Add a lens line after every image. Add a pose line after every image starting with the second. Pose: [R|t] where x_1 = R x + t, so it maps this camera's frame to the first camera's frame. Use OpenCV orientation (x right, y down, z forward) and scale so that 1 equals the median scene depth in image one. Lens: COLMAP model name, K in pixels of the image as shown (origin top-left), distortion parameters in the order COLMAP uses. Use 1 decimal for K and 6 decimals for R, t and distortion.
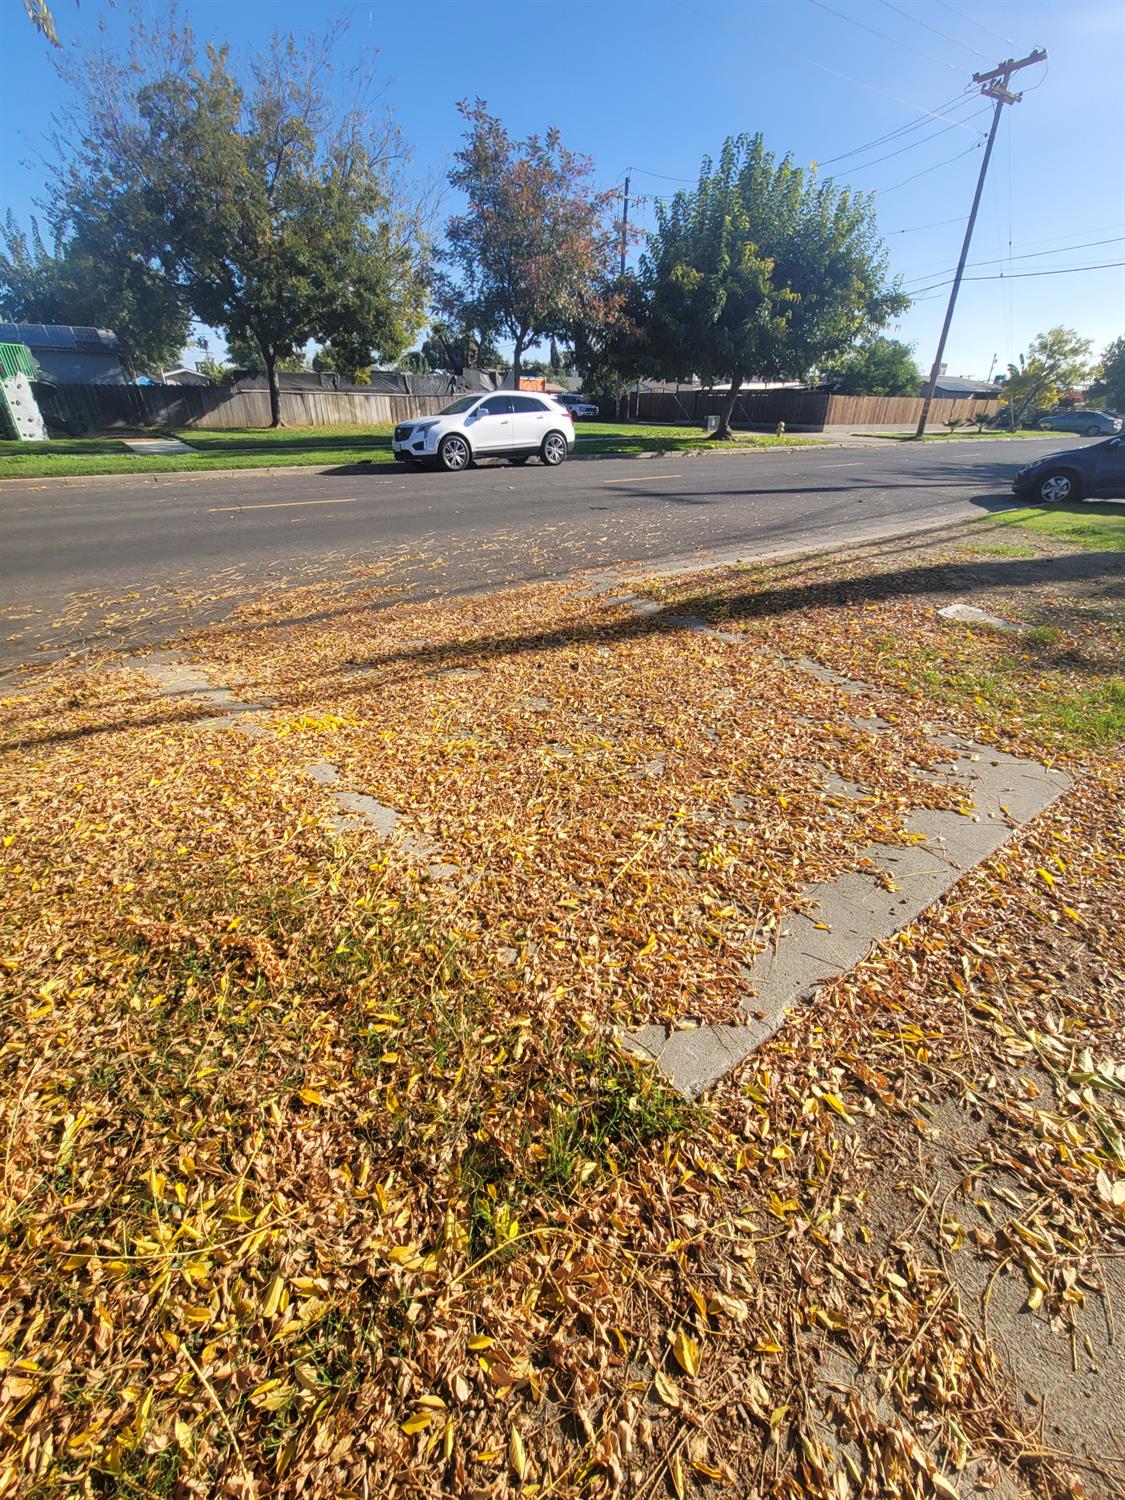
lens RADIAL K [[608.1, 0, 568.4], [0, 608.1, 756.3], [0, 0, 1]] dist [-0.005459, 0.002478]
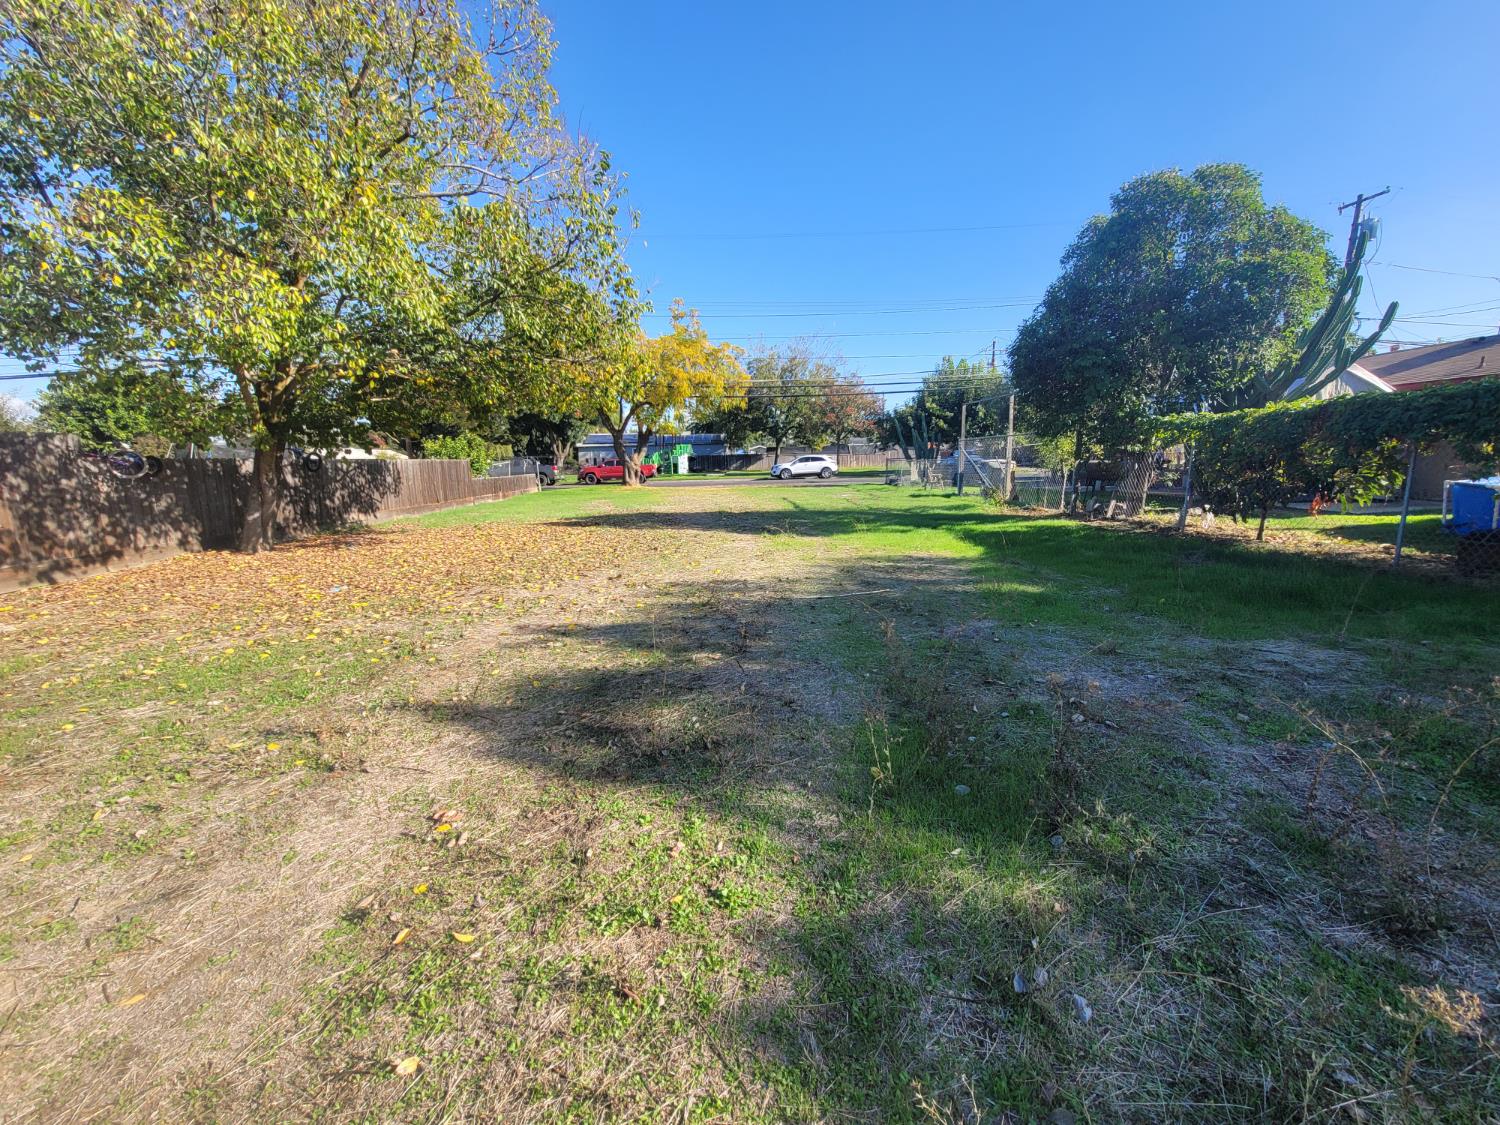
lens RADIAL K [[608.1, 0, 753.6], [0, 608.1, 557.4], [0, 0, 1]] dist [-0.005459, 0.002478]
pose [[0.834447, 0.060021, -0.547809, 1.168003], [-0.250209, 0.926950, -0.279568, 0.658162], [0.491012, 0.370352, 0.788509, -1.117202]]
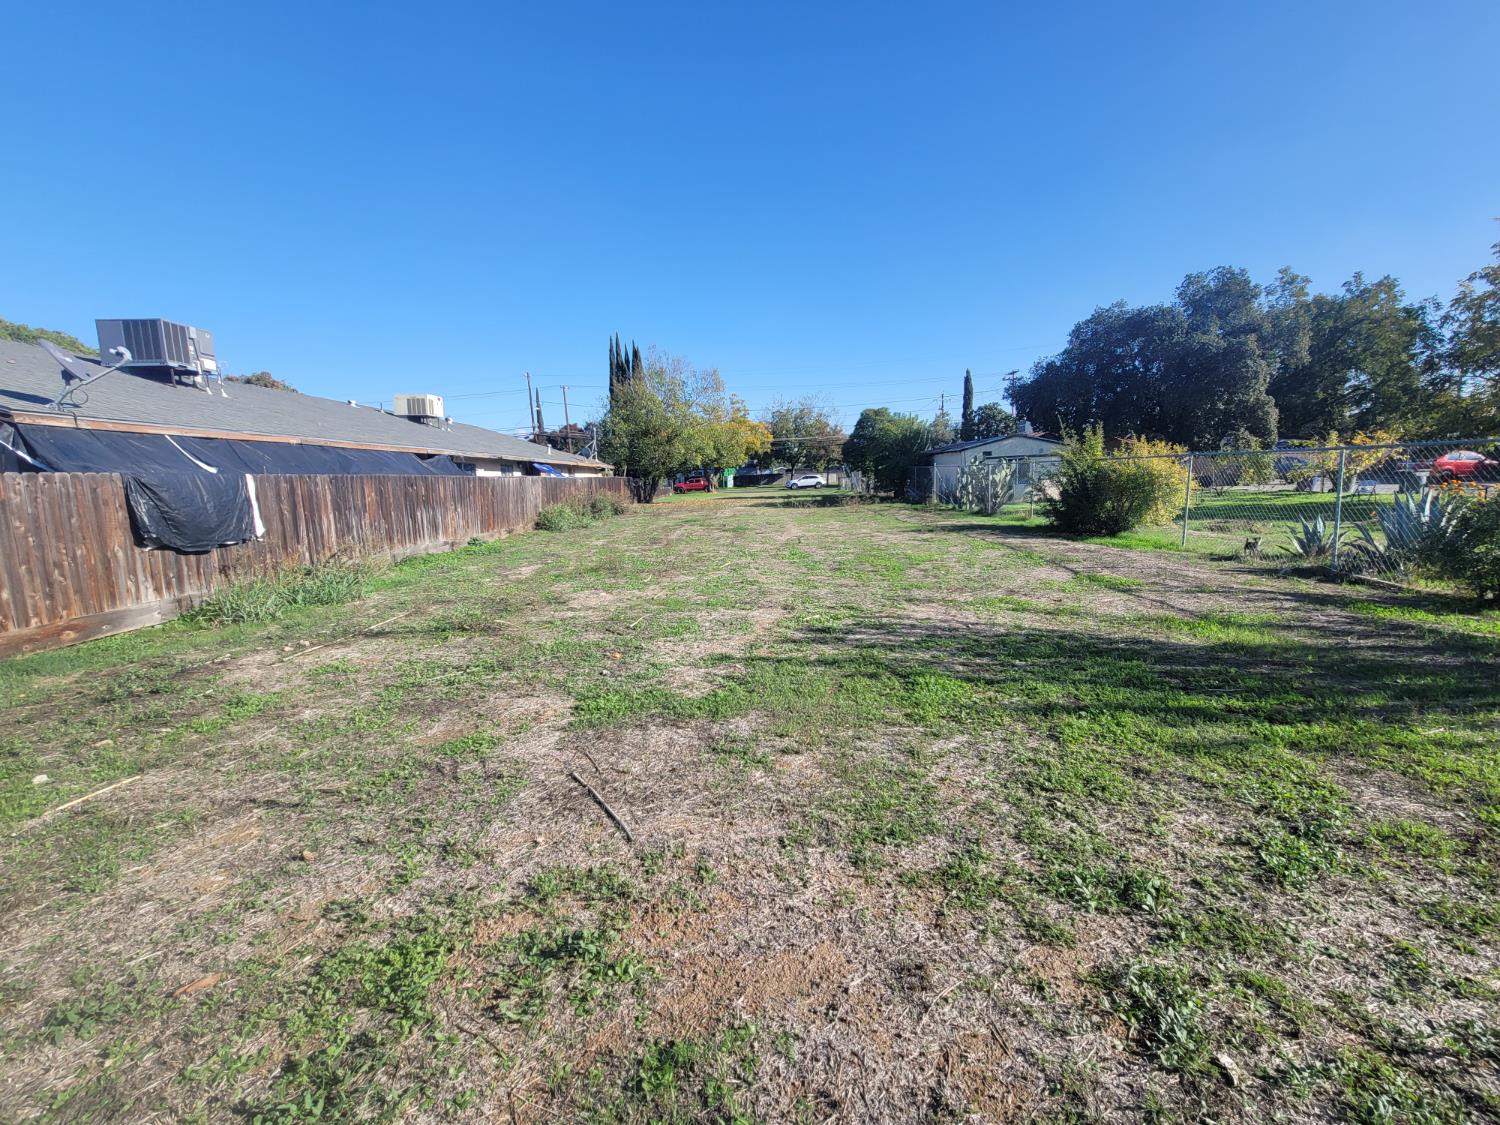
lens RADIAL K [[608.1, 0, 745.6], [0, 608.1, 554.5], [0, 0, 1]] dist [-0.005459, 0.002478]
pose [[0.801124, 0.036485, -0.597385, 2.190440], [-0.261543, 0.919131, -0.294607, 1.403734], [0.538327, 0.392258, 0.745880, -2.398185]]
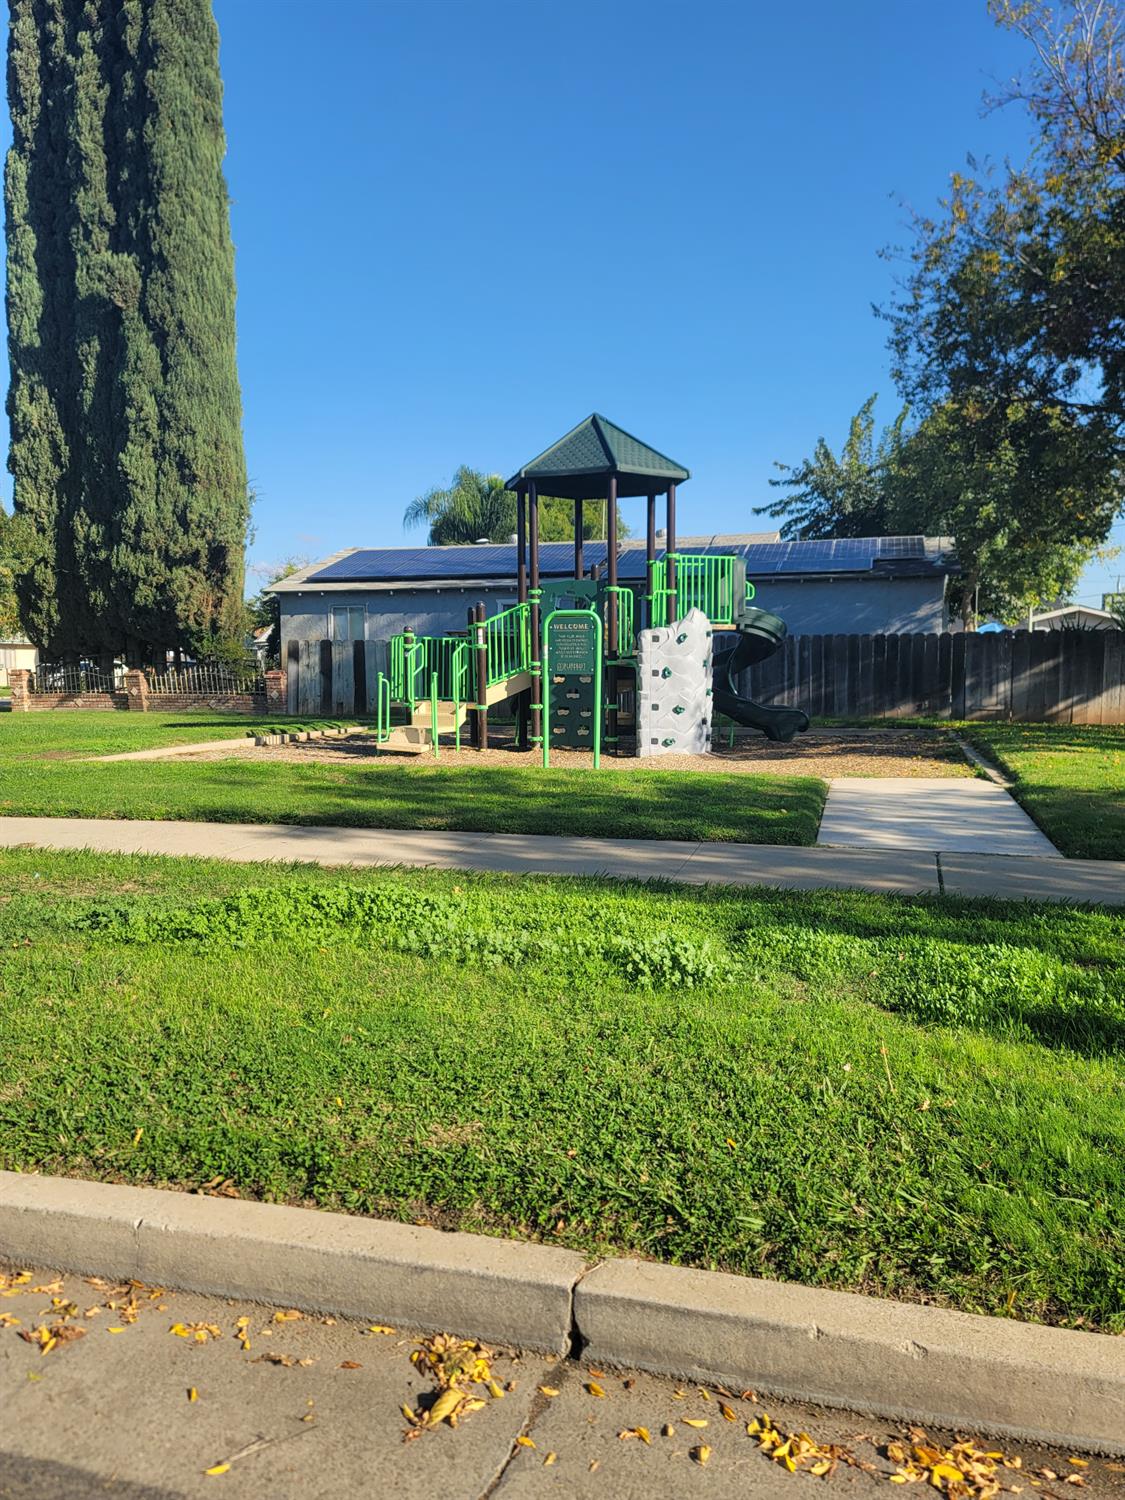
lens RADIAL K [[1100.1, 0, 563.8], [0, 1100.1, 751.2], [0, 0, 1]] dist [0.048292, 0.003266]
pose [[0.606784, 0.050616, -0.793254, -0.423324], [-0.391335, 0.887666, -0.242704, -0.396192], [0.691860, 0.457697, 0.558429, 0.675389]]
